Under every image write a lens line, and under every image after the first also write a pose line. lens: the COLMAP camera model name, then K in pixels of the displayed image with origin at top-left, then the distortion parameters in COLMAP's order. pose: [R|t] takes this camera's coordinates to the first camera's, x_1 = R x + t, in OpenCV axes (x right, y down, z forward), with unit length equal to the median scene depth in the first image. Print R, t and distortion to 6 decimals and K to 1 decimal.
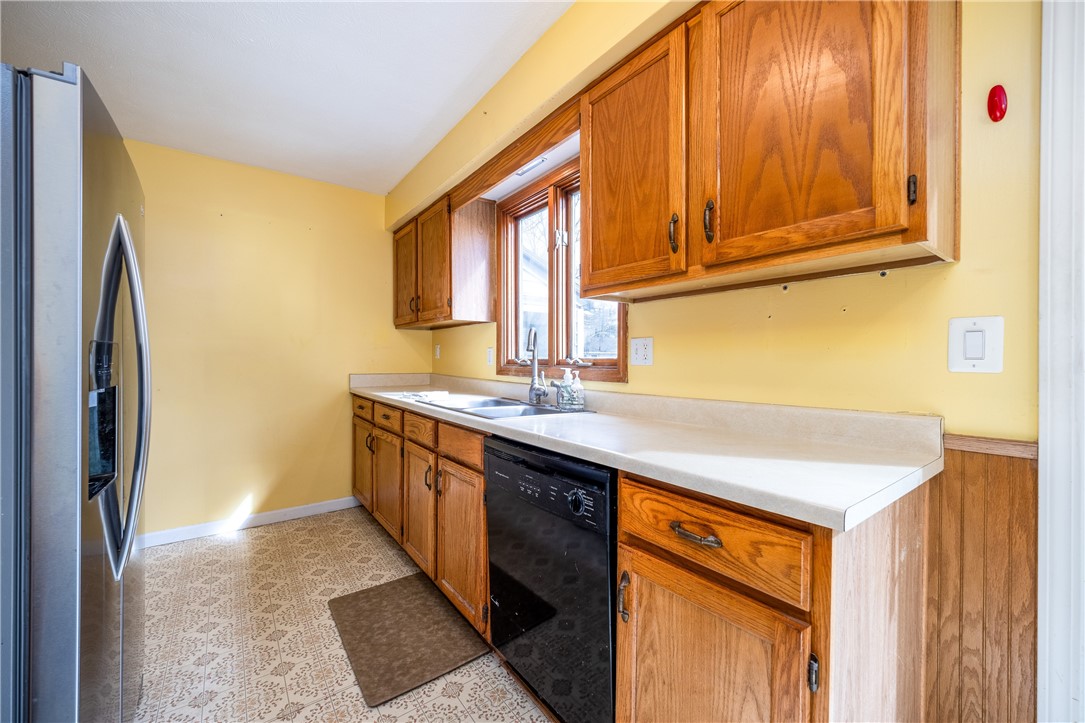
lens RADIAL K [[426.4, 0, 529.8], [0, 426.4, 357.2], [0, 0, 1]] dist [0.014452, -0.000142]
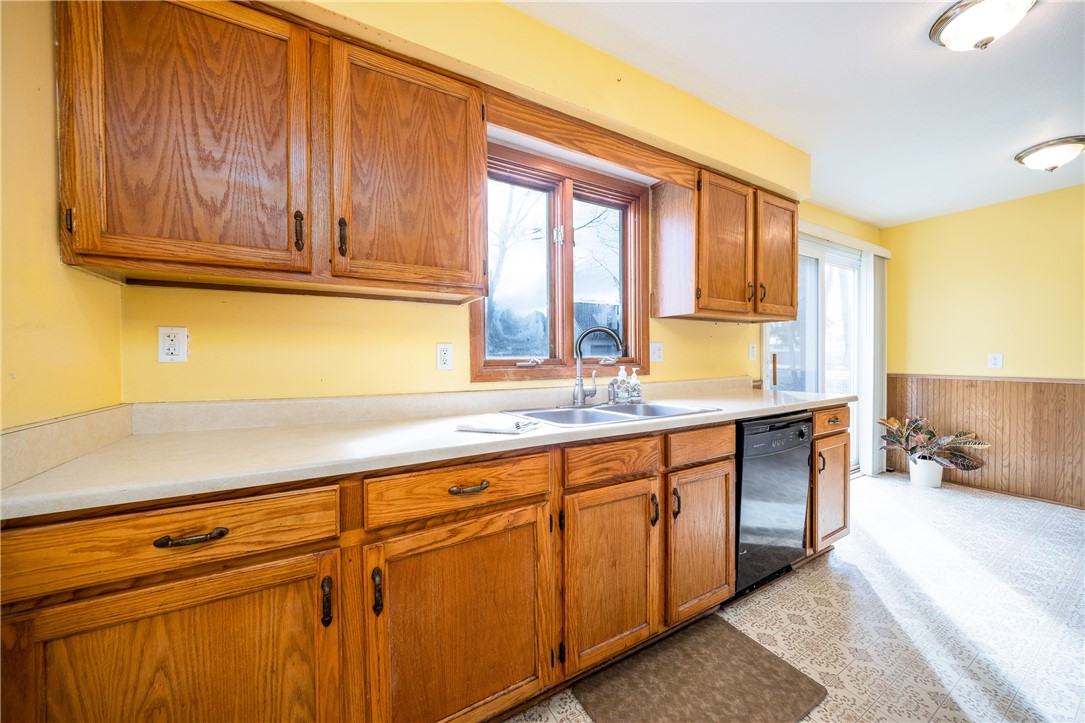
lens RADIAL K [[388.7, 0, 544.7], [0, 388.7, 358.5], [0, 0, 1]] dist [-0.000446, -0.000012]
pose [[0.085967, -0.011898, 0.996227, -0.966380], [0.001366, 0.999929, 0.011824, -0.007188], [-0.996297, 0.000344, 0.085977, 1.139956]]
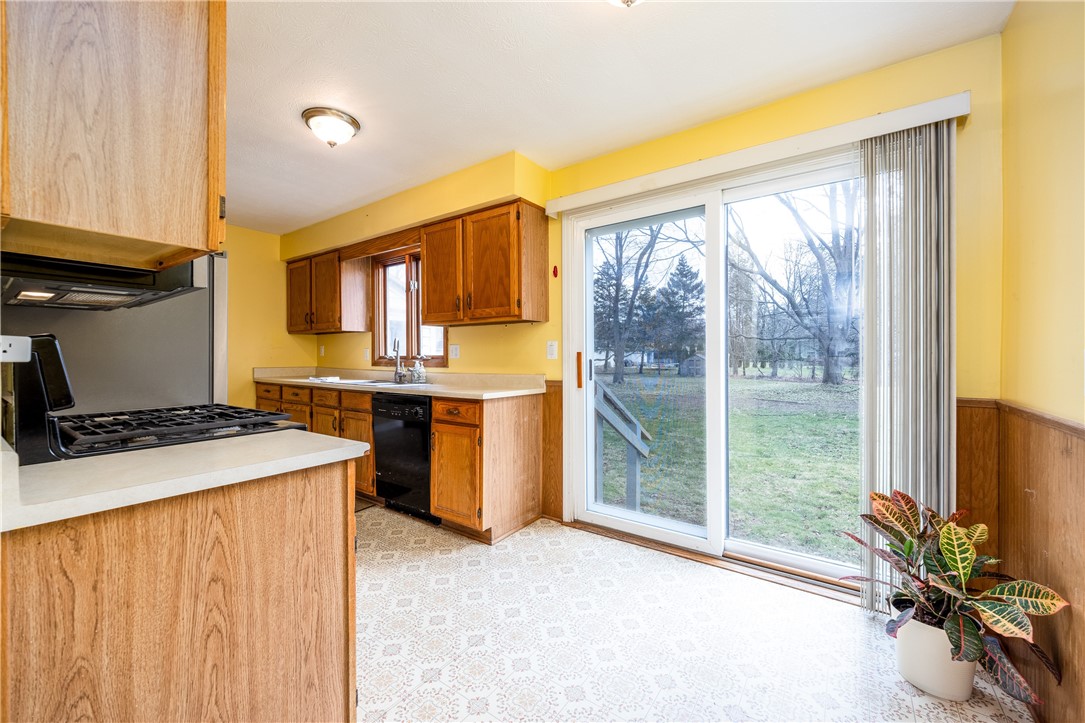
lens RADIAL K [[426.4, 0, 529.8], [0, 426.4, 357.2], [0, 0, 1]] dist [0.014452, -0.000142]
pose [[0.950543, -0.005238, 0.310549, -0.020149], [0.003209, 0.999970, 0.007043, 0.000040], [-0.310576, -0.005698, 0.950531, -0.918163]]
